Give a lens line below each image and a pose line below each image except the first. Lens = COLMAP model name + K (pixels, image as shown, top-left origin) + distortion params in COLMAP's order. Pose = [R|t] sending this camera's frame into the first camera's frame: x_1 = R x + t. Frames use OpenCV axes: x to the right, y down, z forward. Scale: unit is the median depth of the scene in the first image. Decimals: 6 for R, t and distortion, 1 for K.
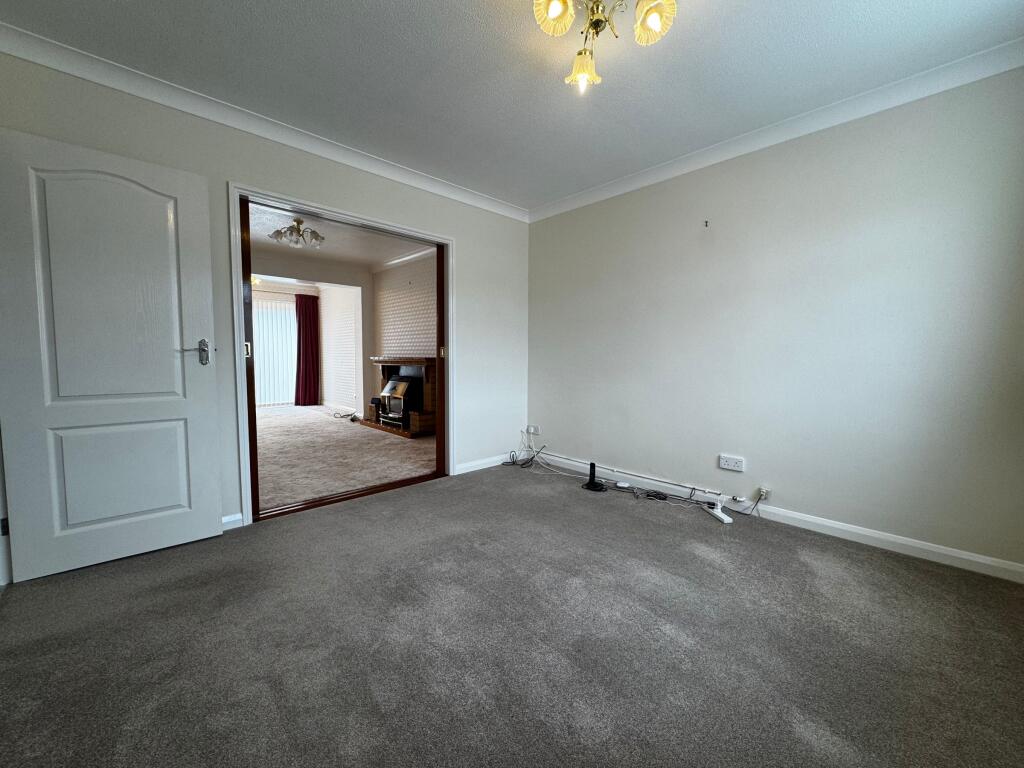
lens RADIAL K [[412.0, 0, 515.1], [0, 412.0, 384.8], [0, 0, 1]] dist [-0.000051, 0.000078]
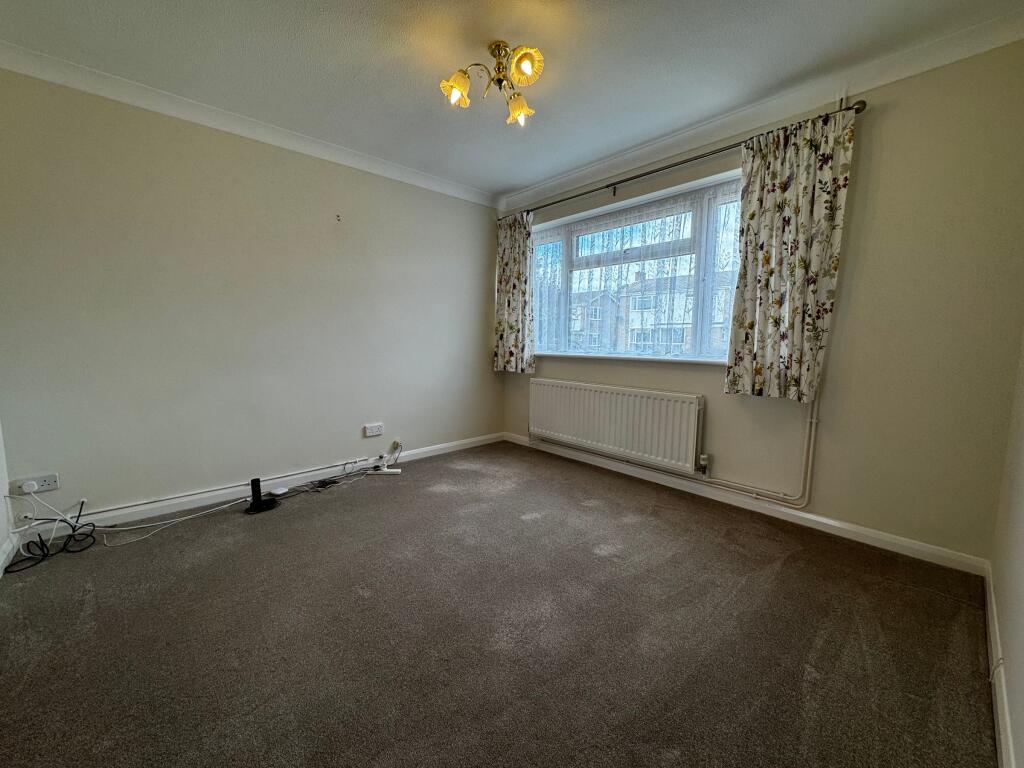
lens RADIAL K [[412.0, 0, 515.1], [0, 412.0, 384.8], [0, 0, 1]] dist [-0.000051, 0.000078]
pose [[0.023658, -0.125276, 0.991840, -0.636758], [0.057470, 0.990647, 0.123755, -0.066306], [-0.998067, 0.054073, 0.030636, 0.532661]]
